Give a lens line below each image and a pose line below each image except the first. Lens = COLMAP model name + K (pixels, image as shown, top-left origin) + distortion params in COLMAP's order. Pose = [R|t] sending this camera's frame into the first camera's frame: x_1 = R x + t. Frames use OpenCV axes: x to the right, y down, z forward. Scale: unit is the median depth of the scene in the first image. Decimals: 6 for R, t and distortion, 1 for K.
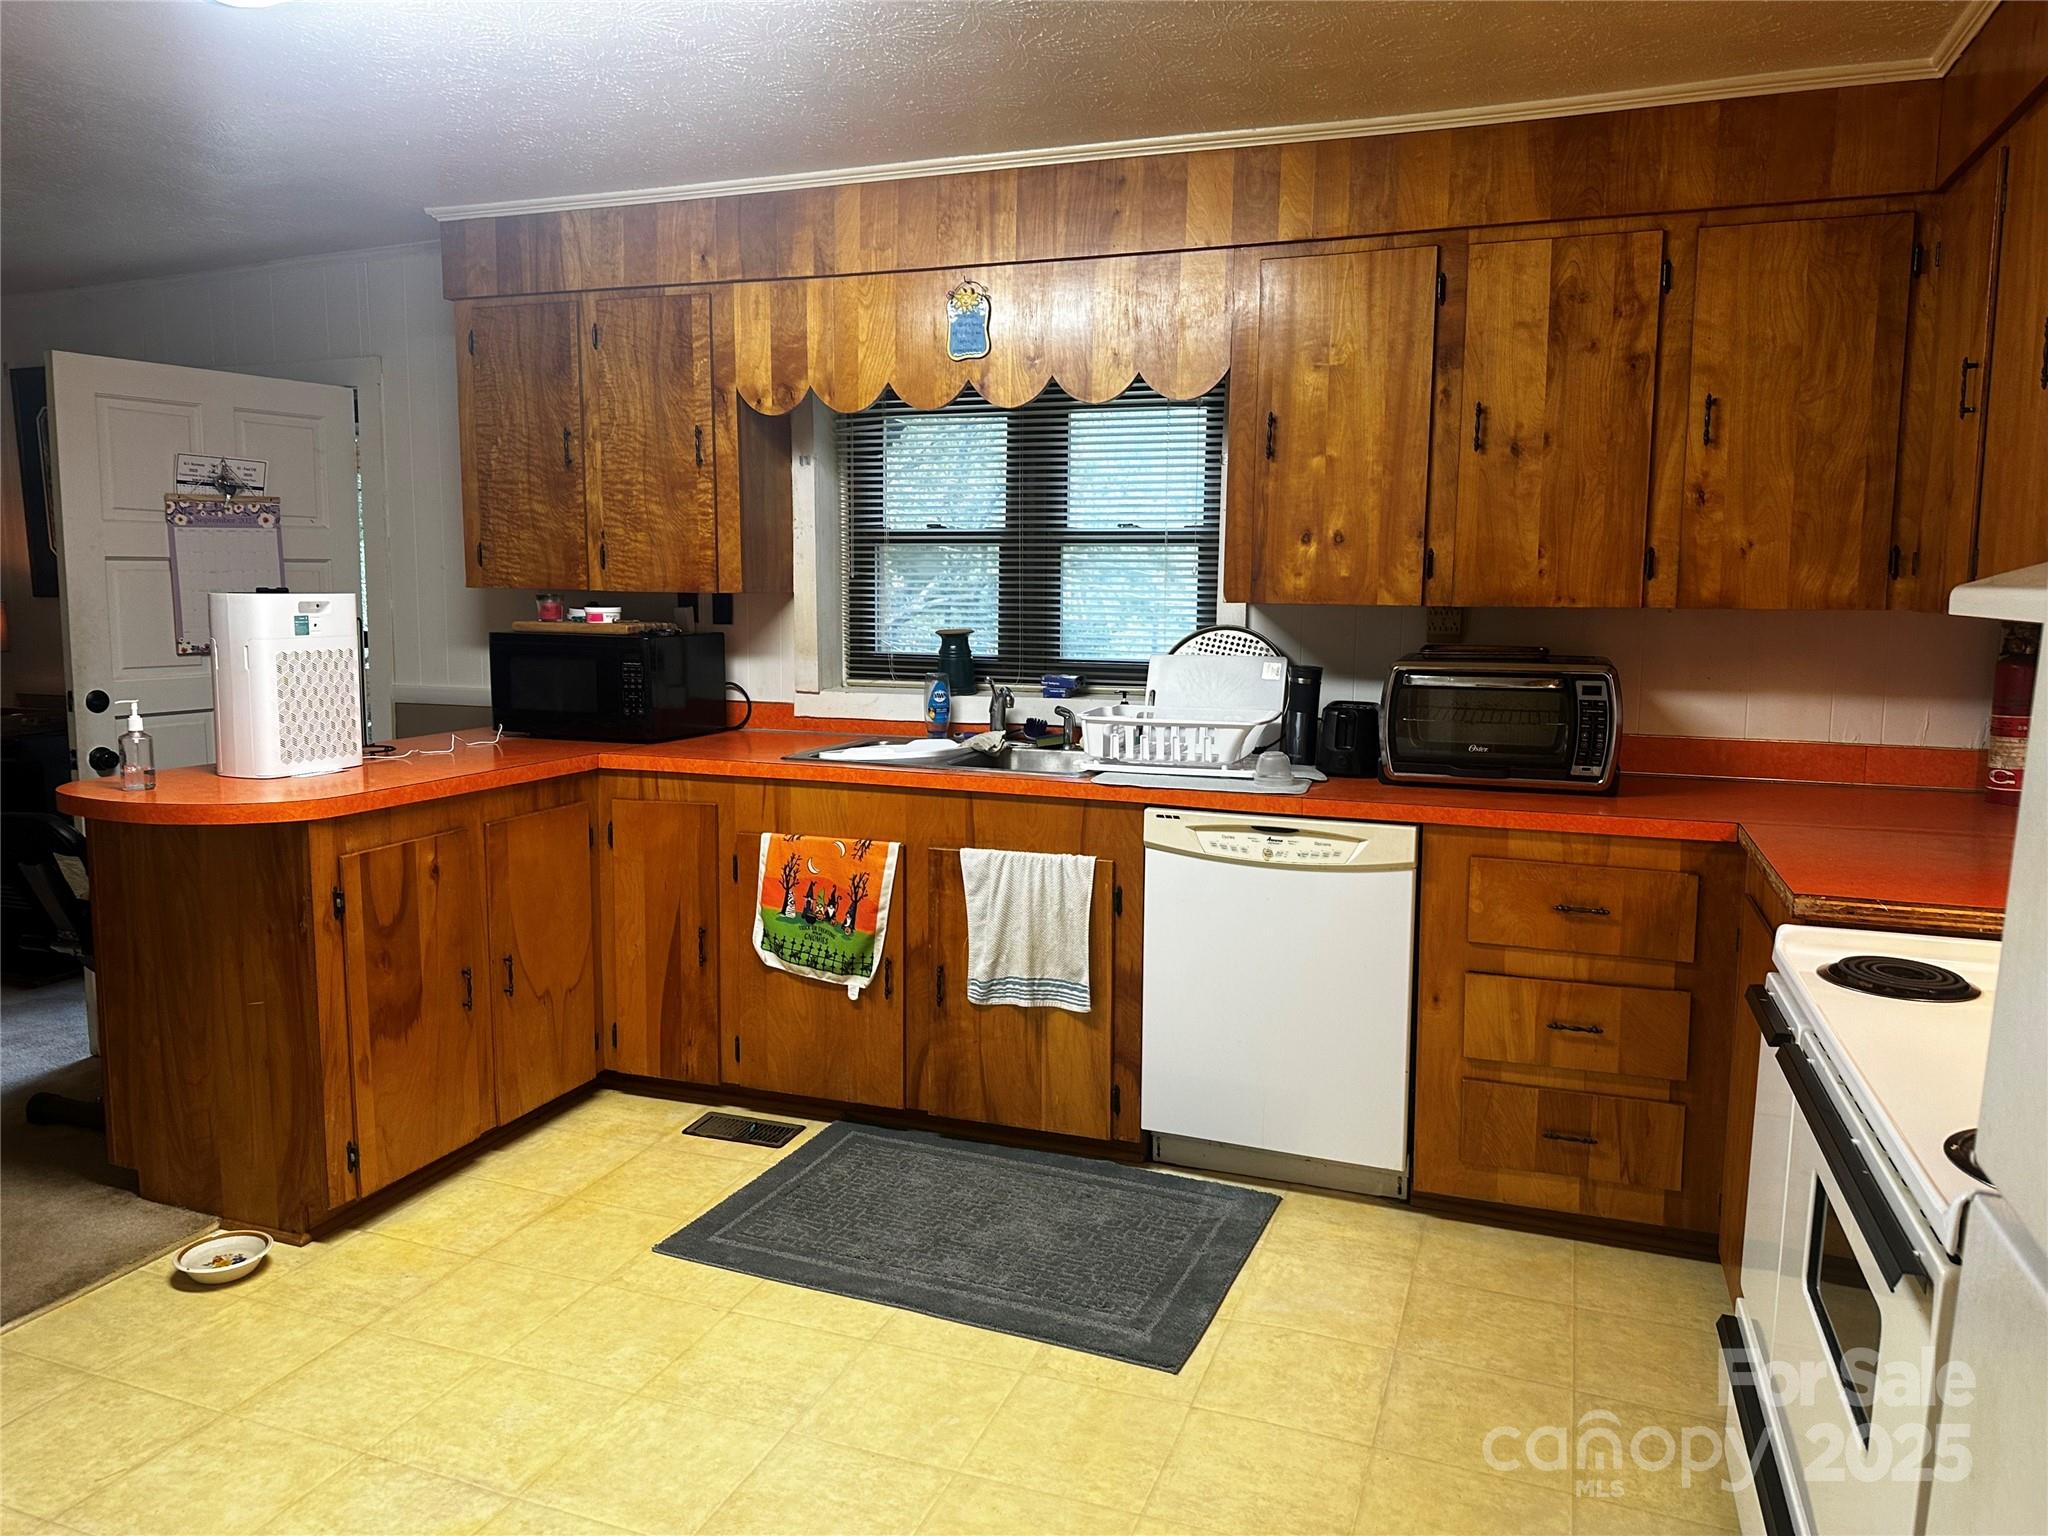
lens RADIAL K [[1422.9, 0, 999.9], [0, 1422.9, 752.8], [0, 0, 1]] dist [0.128925, -0.200065]
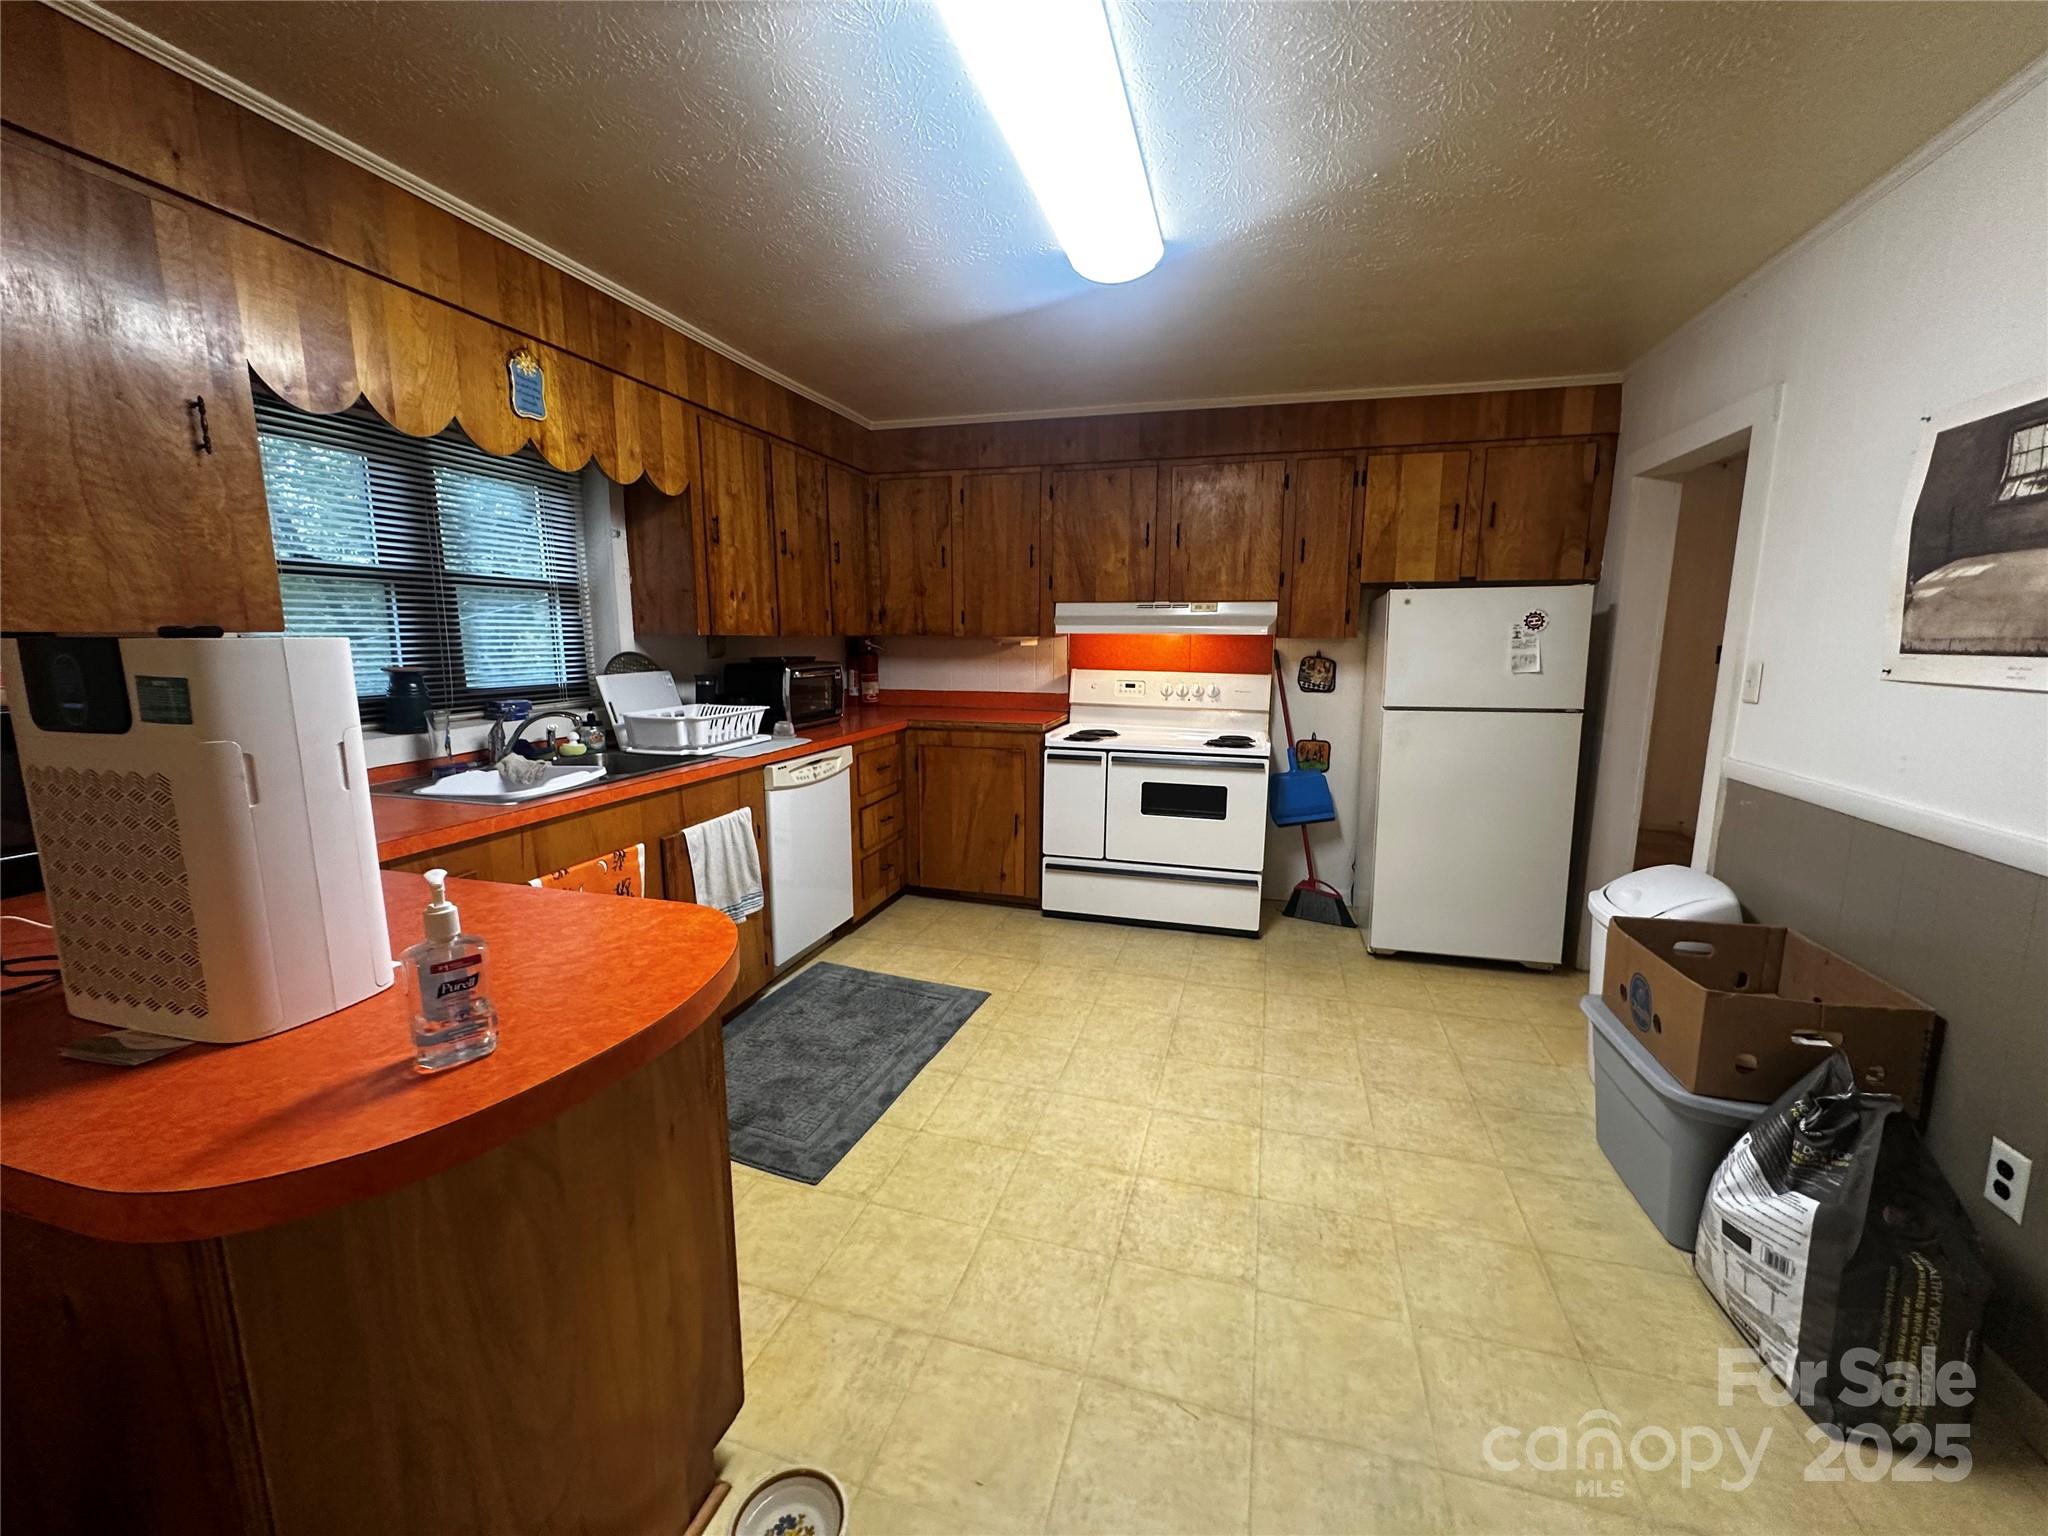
lens RADIAL K [[820.1, 0, 1027.3], [0, 820.1, 763.4], [0, 0, 1]] dist [0.000821, -0.000074]
pose [[-0.082015, -0.164630, 0.982940, -0.780472], [0.116505, 0.977917, 0.173510, -0.084815], [-0.989798, 0.128748, -0.061023, 0.746030]]
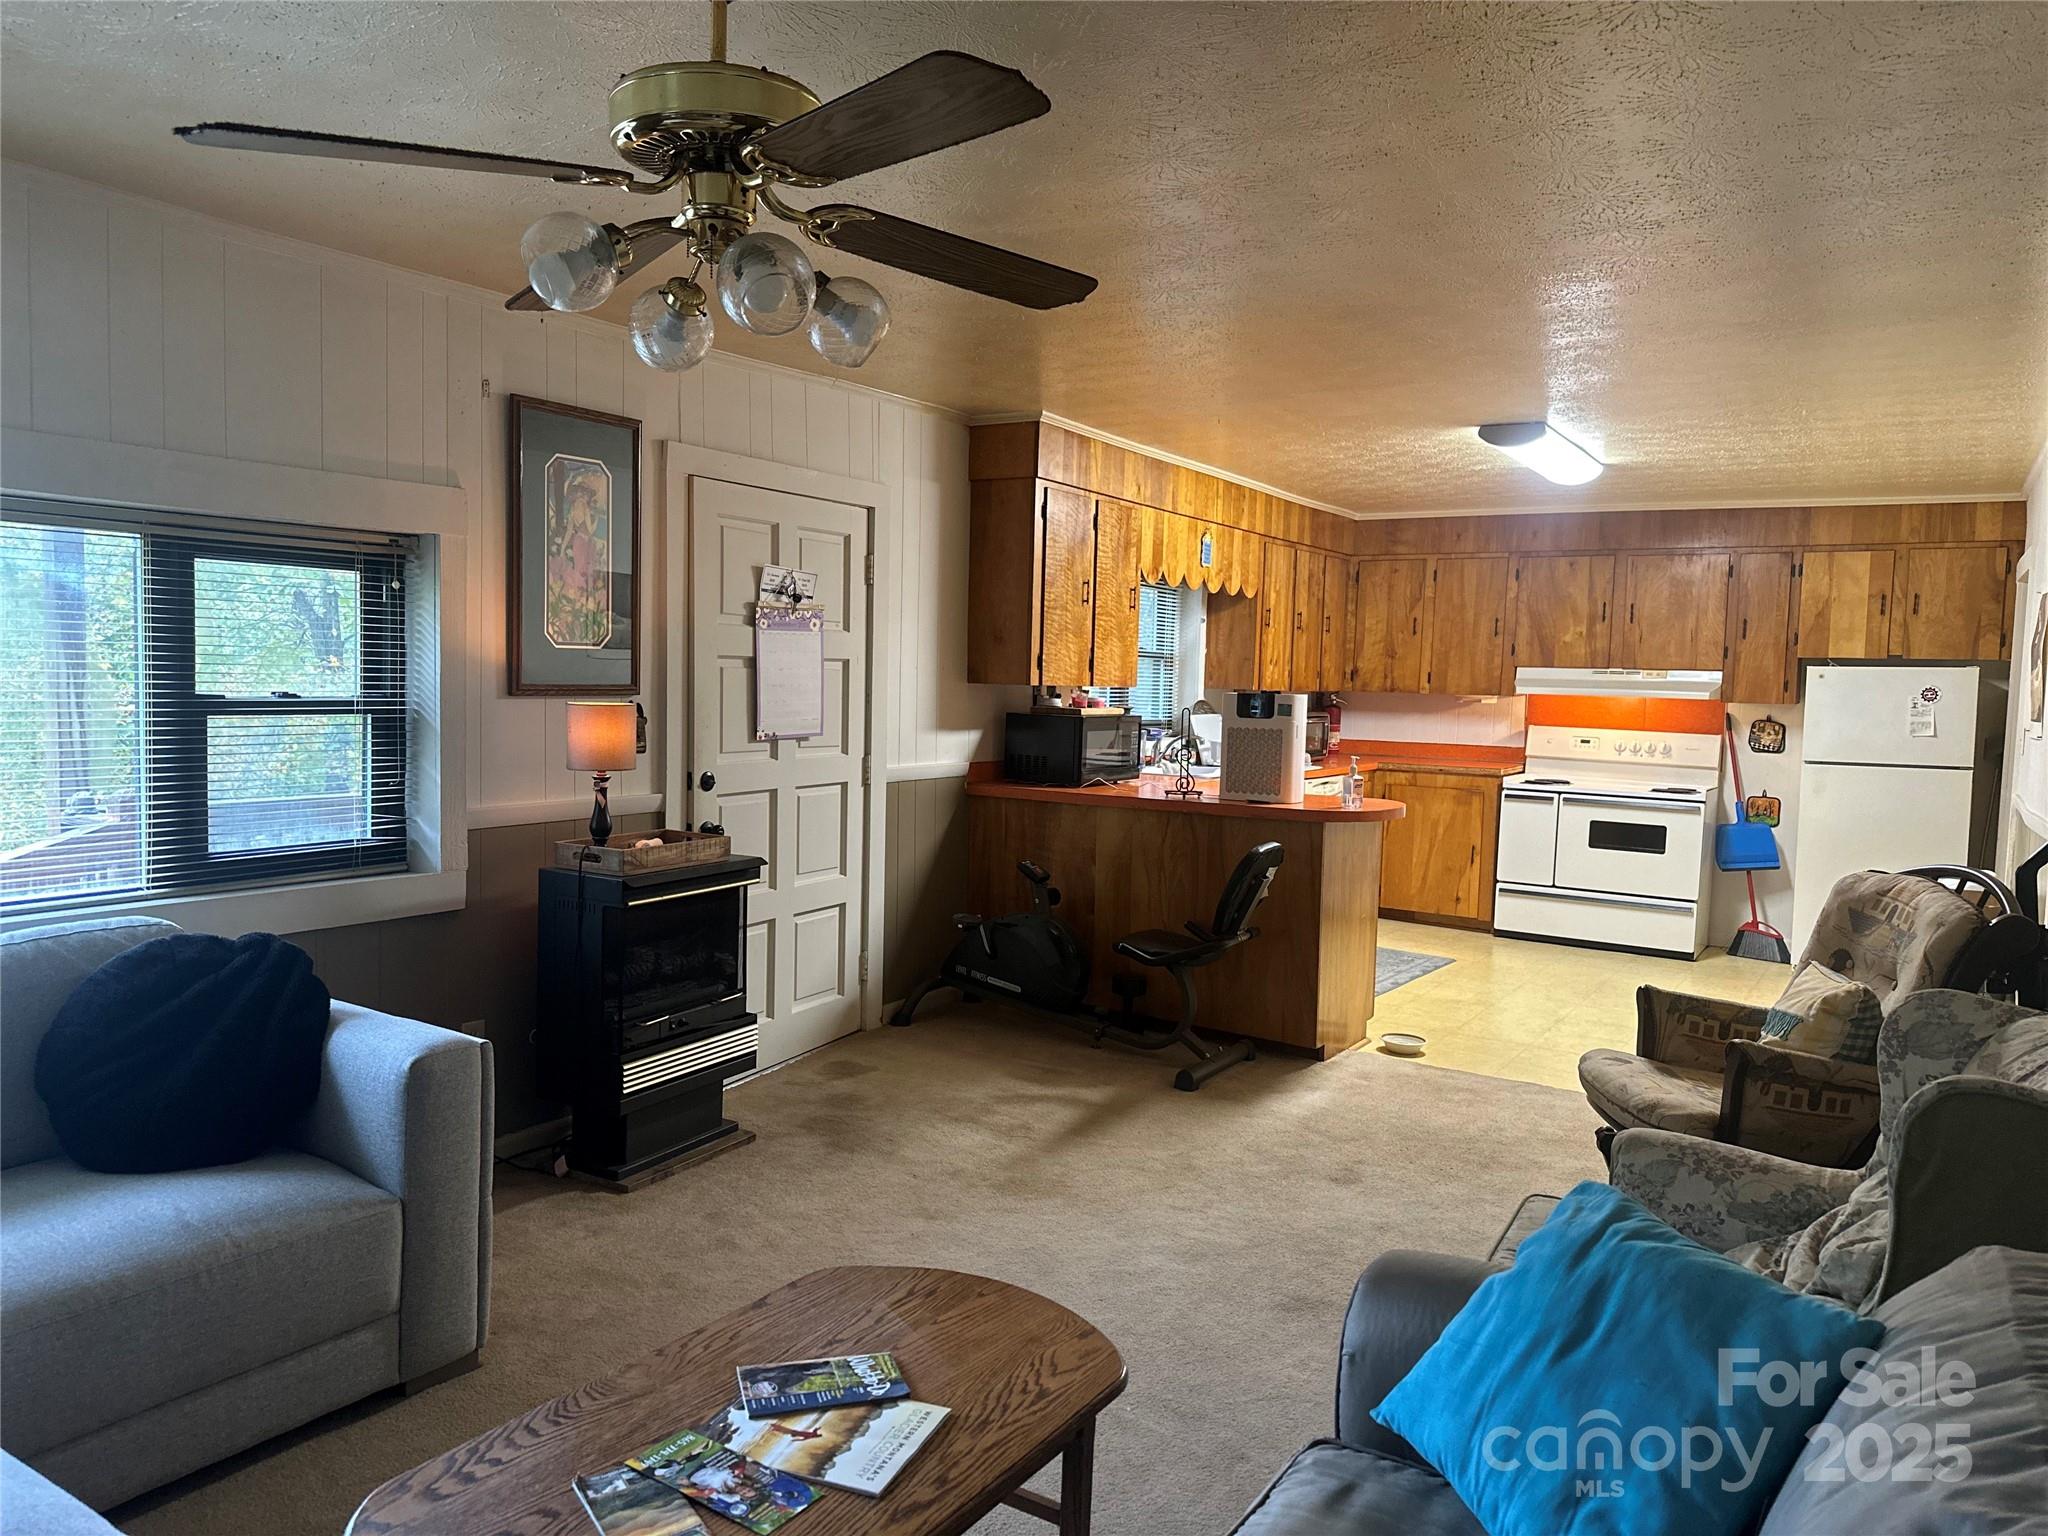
lens RADIAL K [[1429.8, 0, 1018.4], [0, 1429.8, 782.7], [0, 0, 1]] dist [0.096660, -0.131780]
pose [[0.198682, -0.078145, 0.976944, -2.151497], [0.092878, 0.993831, 0.060607, -0.134240], [-0.975653, 0.078695, 0.204714, 0.941172]]
